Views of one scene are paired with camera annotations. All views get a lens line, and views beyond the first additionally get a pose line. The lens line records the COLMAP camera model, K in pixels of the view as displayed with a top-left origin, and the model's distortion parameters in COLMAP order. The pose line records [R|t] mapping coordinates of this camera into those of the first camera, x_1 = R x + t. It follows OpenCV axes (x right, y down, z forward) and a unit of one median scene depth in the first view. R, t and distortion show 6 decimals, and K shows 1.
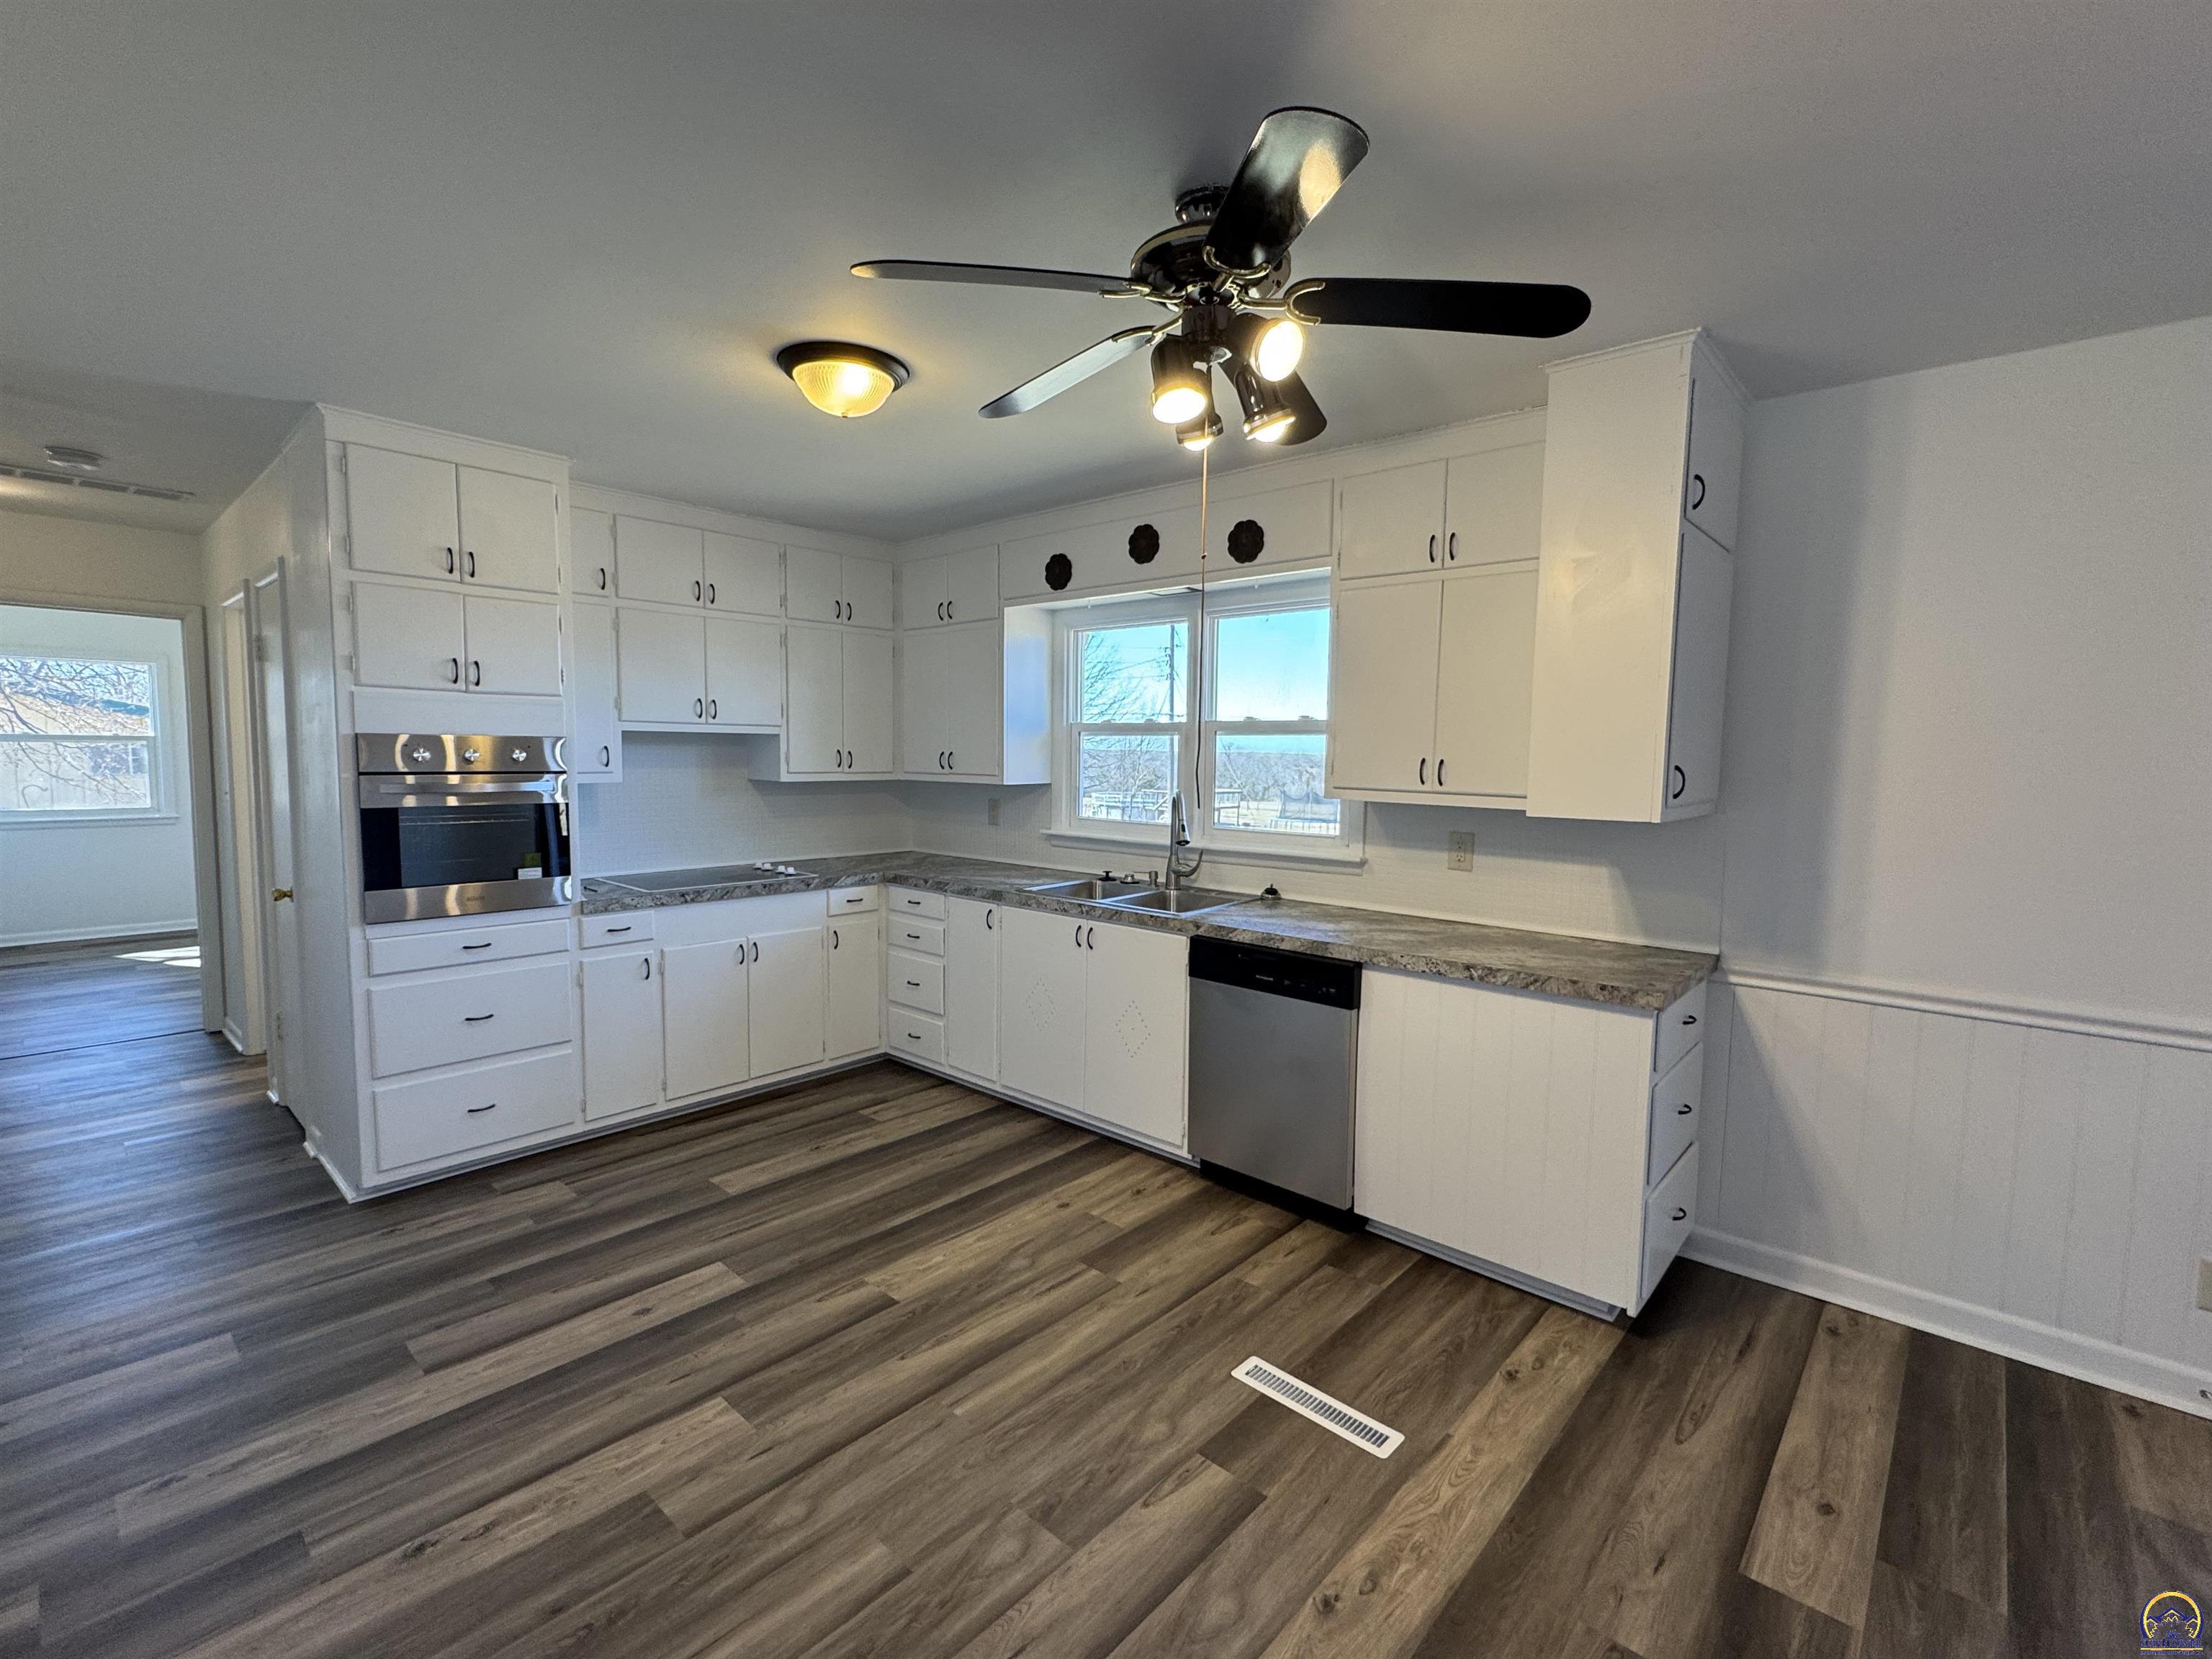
lens RADIAL K [[984.6, 0, 1106.0], [0, 984.6, 829.5], [0, 0, 1]] dist [-0.001555, -0.000302]
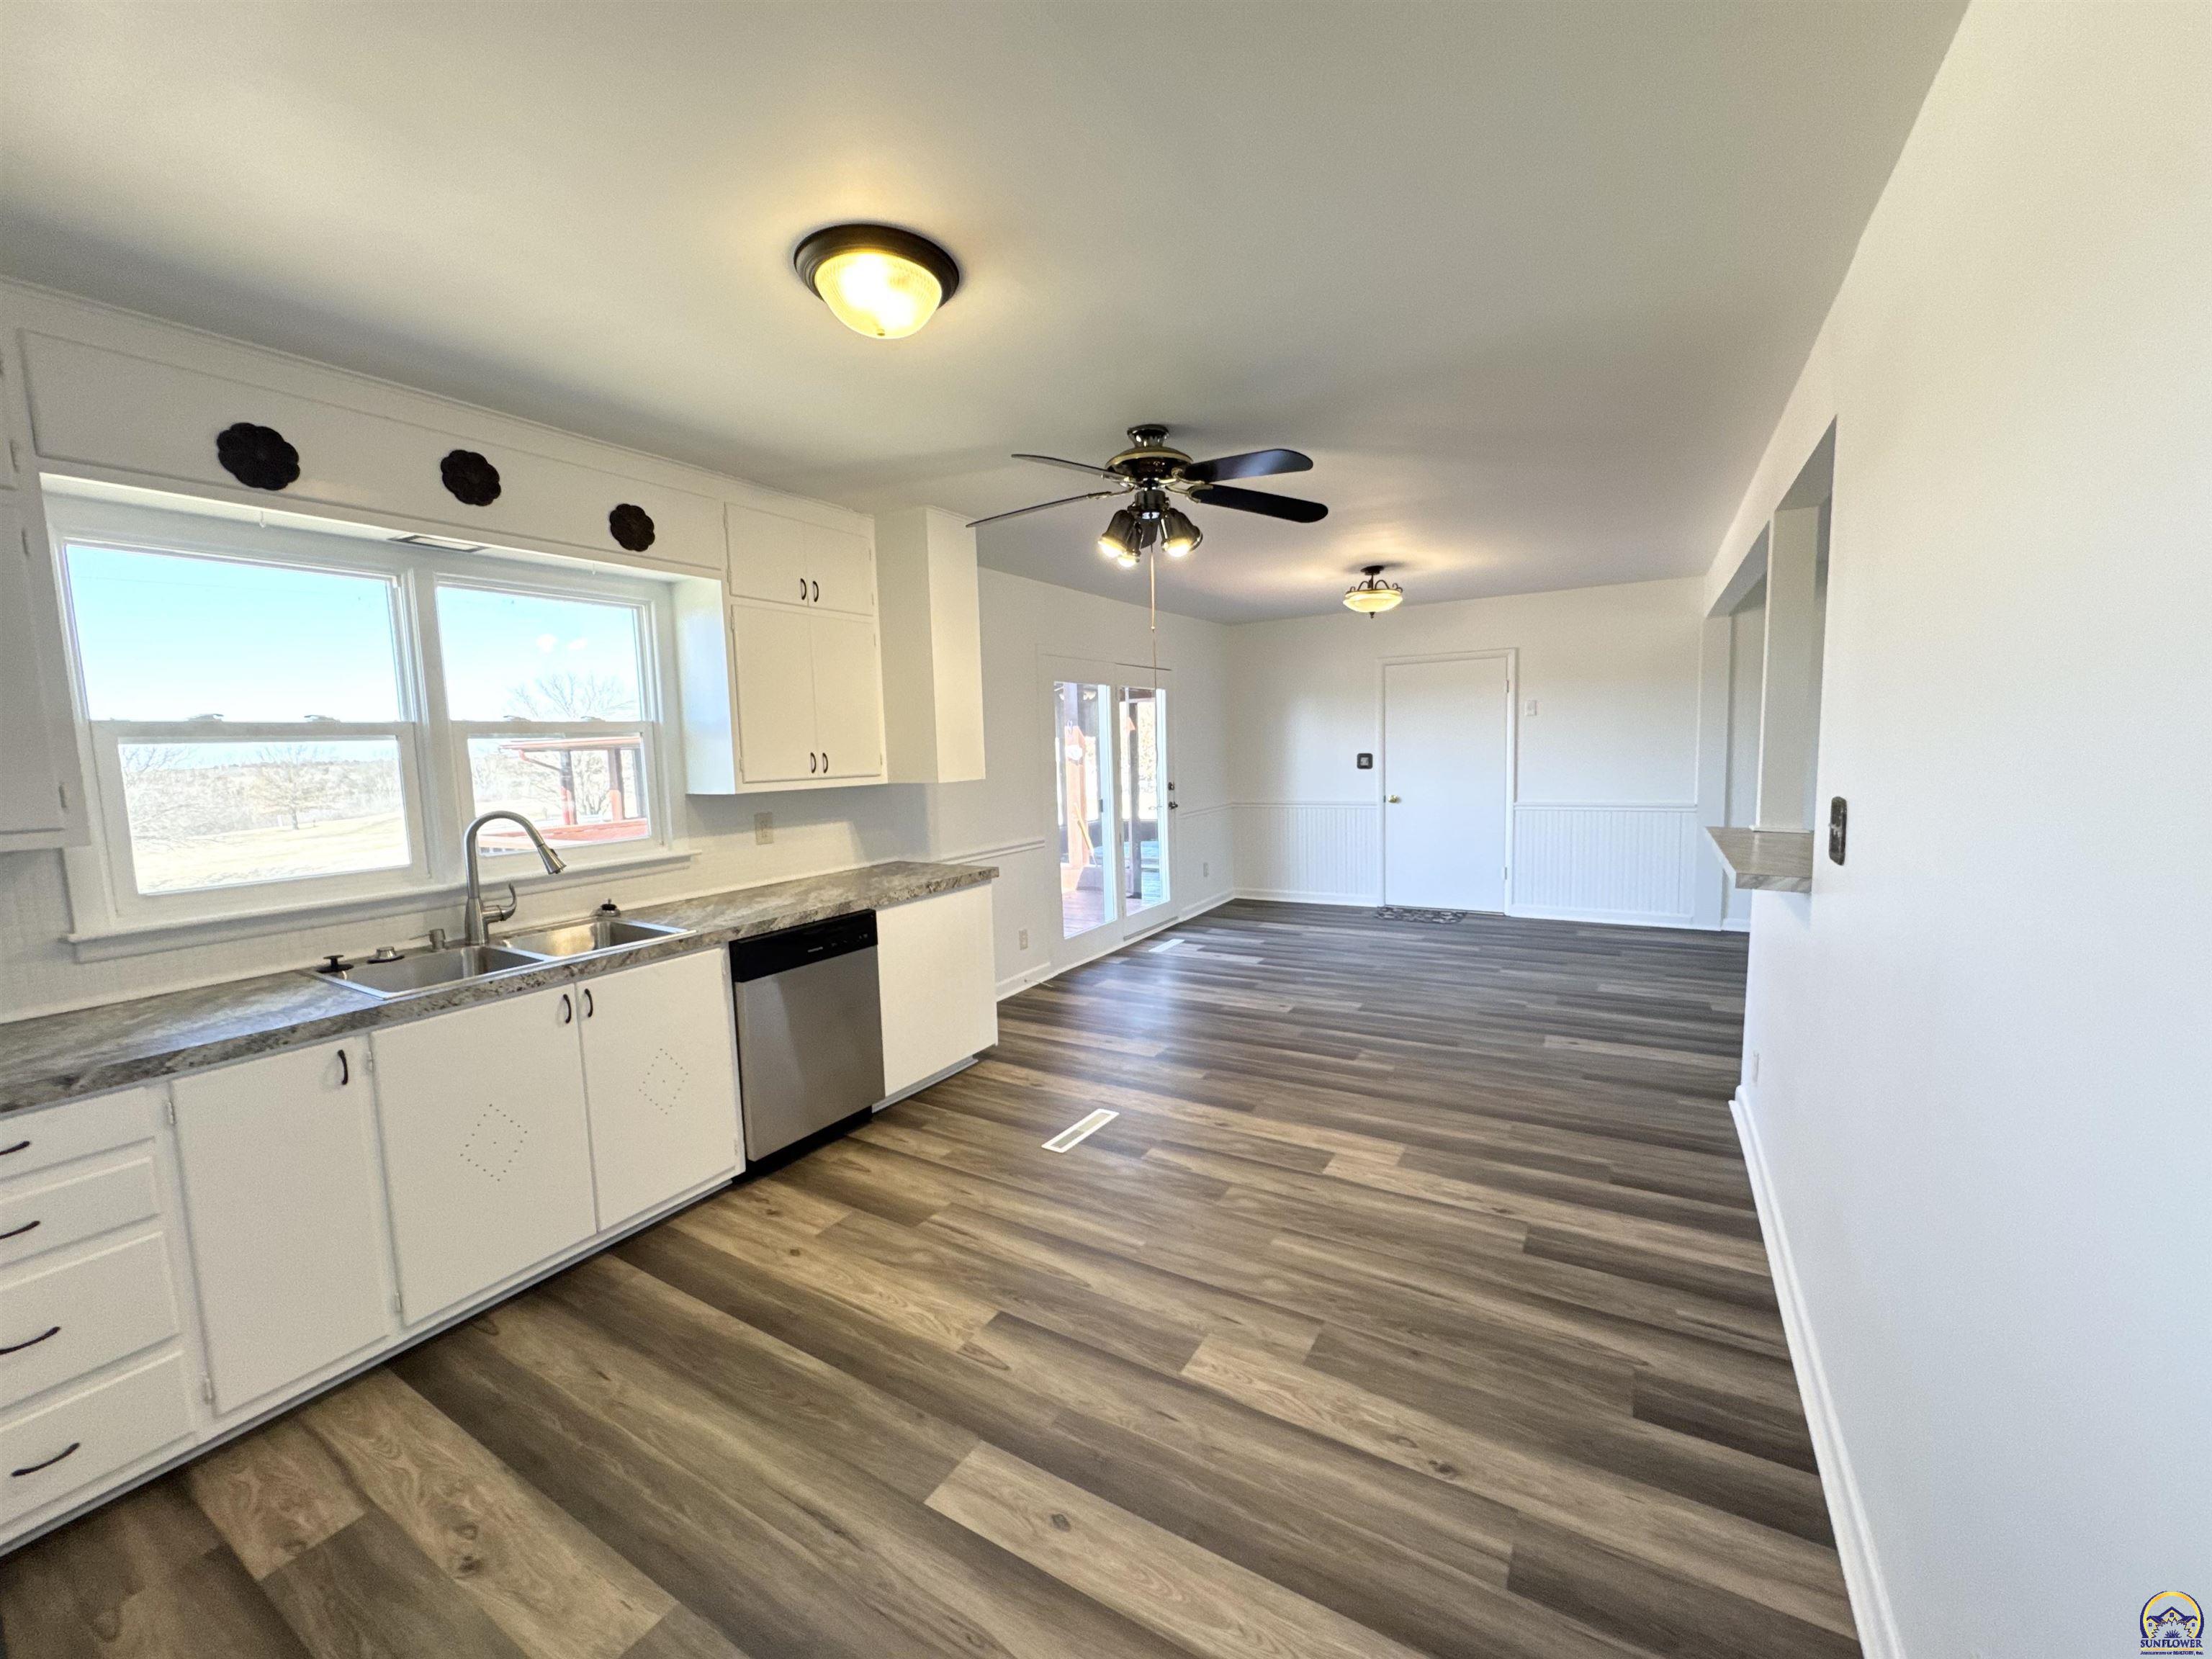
lens RADIAL K [[885.7, 0, 1095.6], [0, 885.7, 827.4], [0, 0, 1]] dist [-0.003599, -0.000226]
pose [[-0.183601, -0.101086, 0.977790, -0.898948], [0.107695, 0.986642, 0.122223, -0.078598], [-0.977084, 0.127743, -0.170262, 0.863320]]
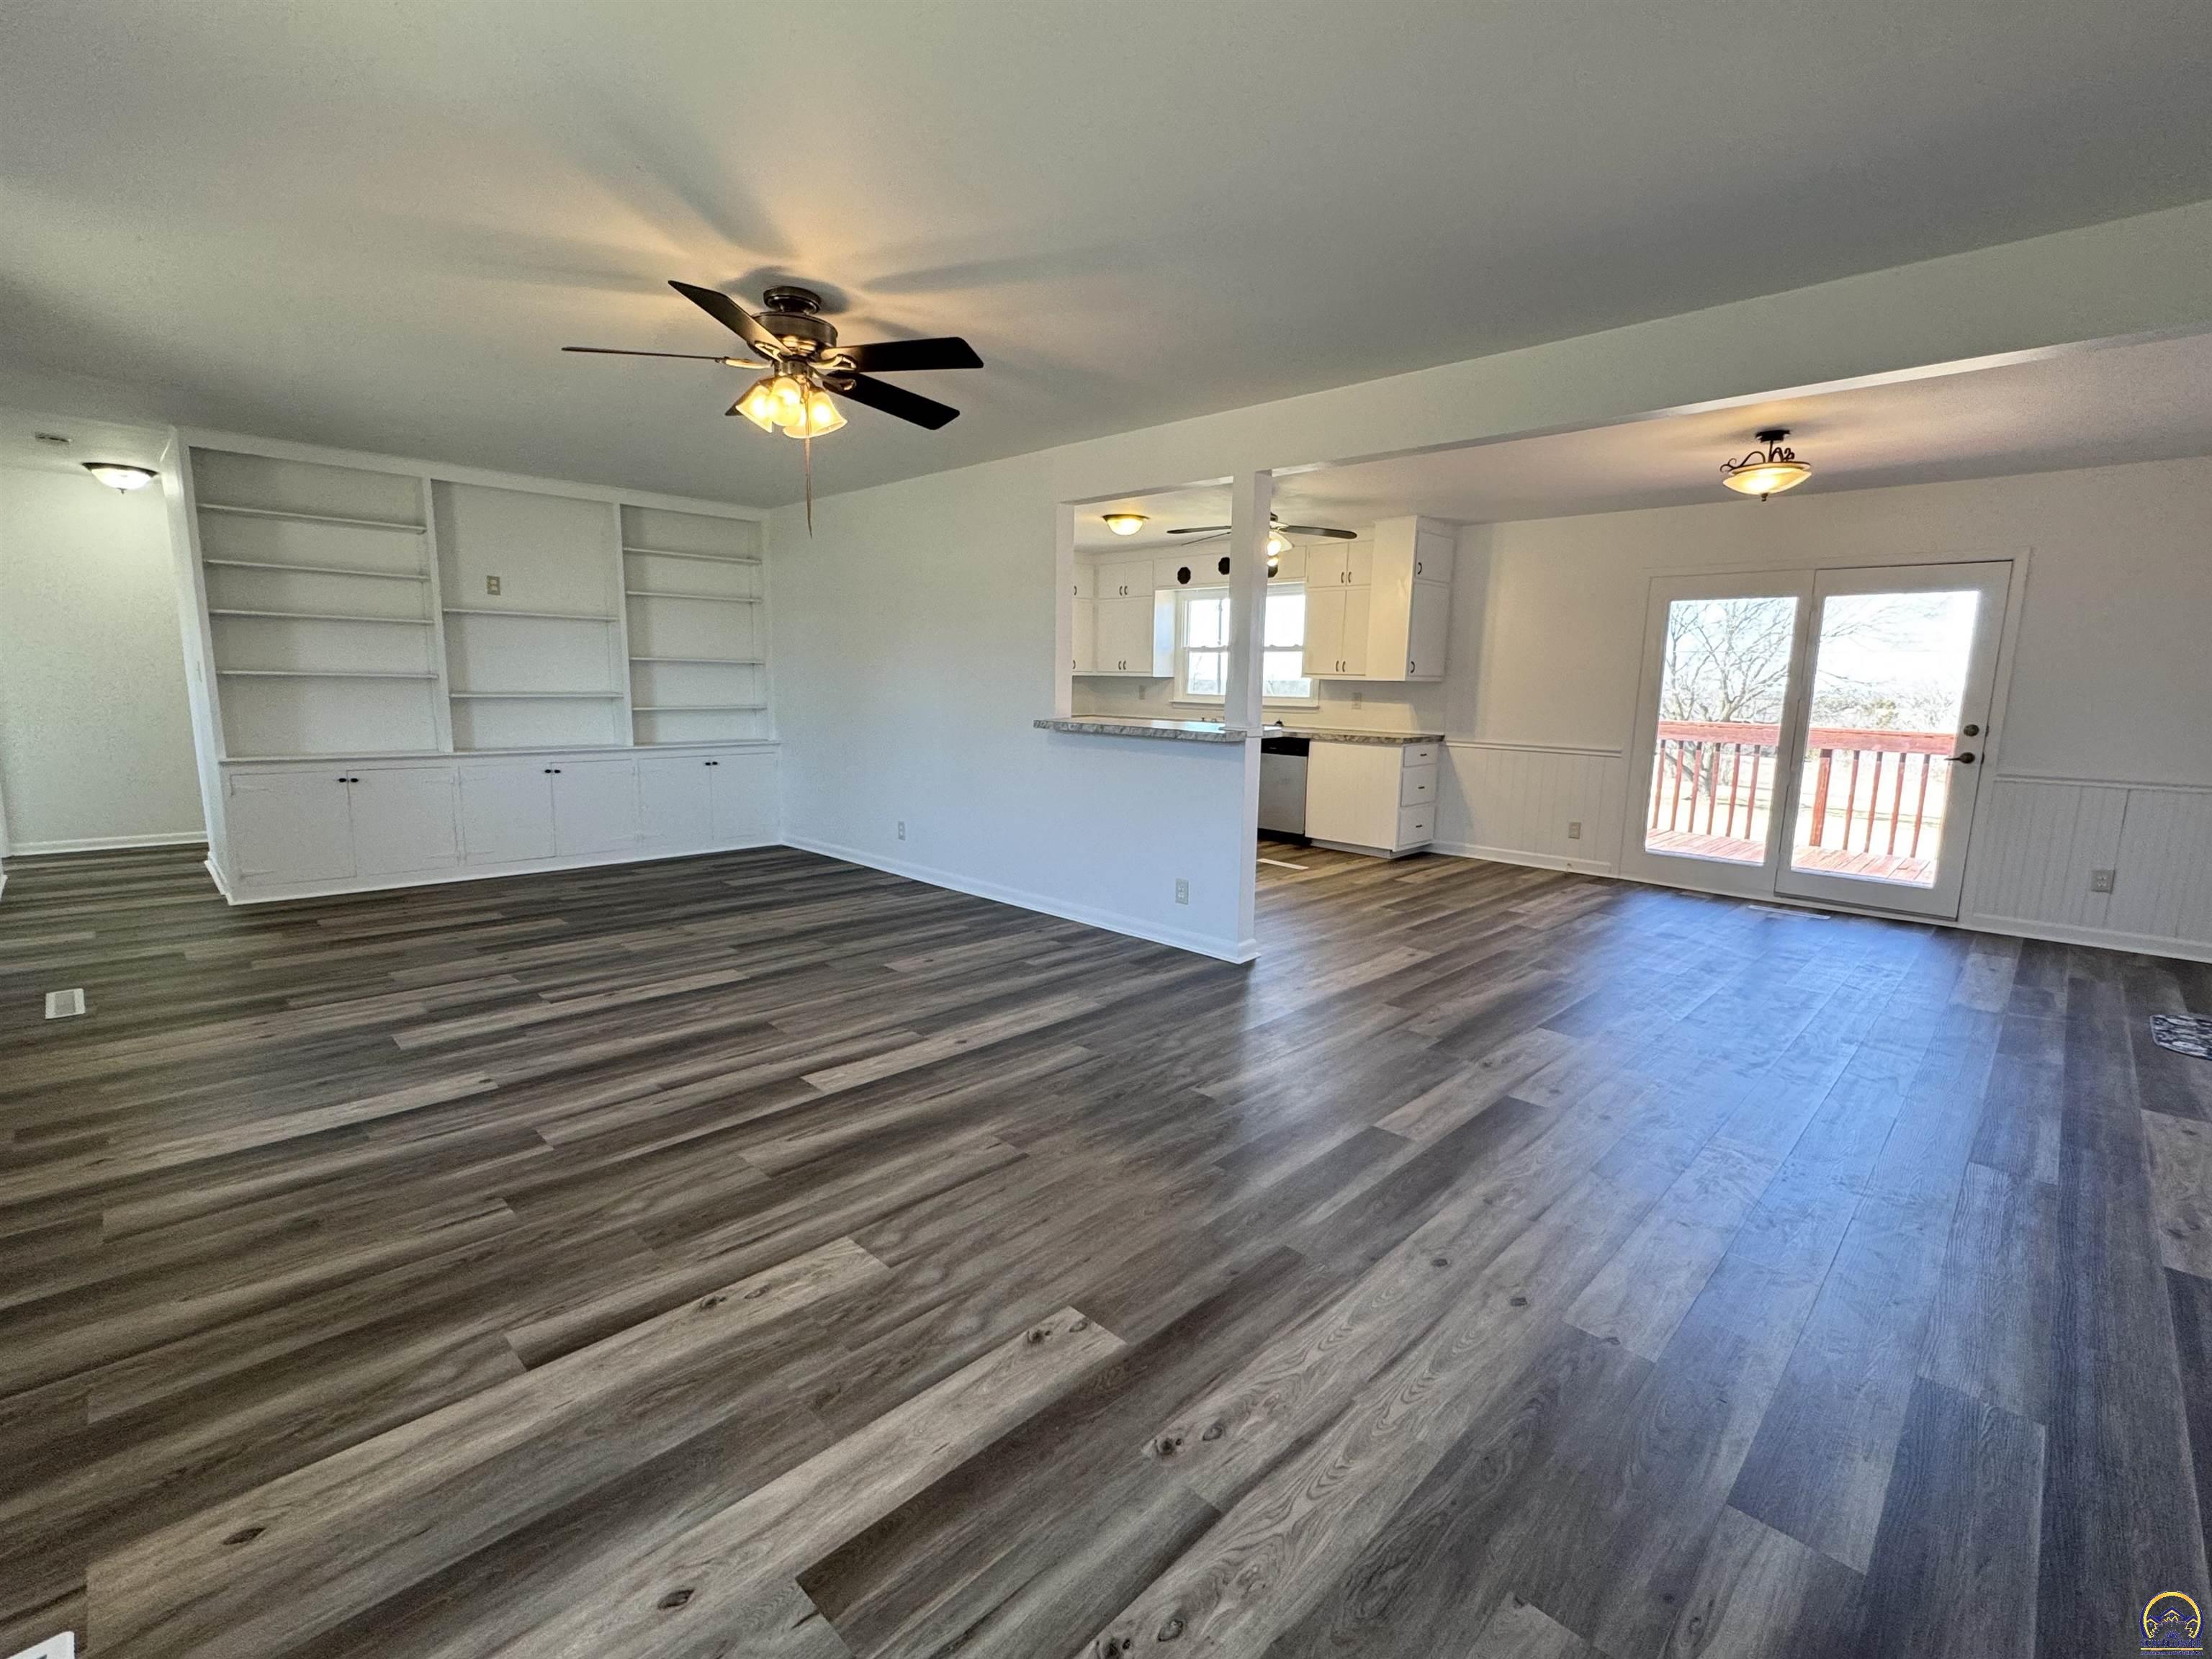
lens RADIAL K [[967.5, 0, 1087.8], [0, 967.5, 825.9], [0, 0, 1]] dist [-0.001451, -0.000079]
pose [[0.998055, 0.012979, -0.060971, -0.166993], [-0.008385, 0.997148, 0.075002, 0.173690], [0.061770, -0.074345, 0.995318, -1.586476]]
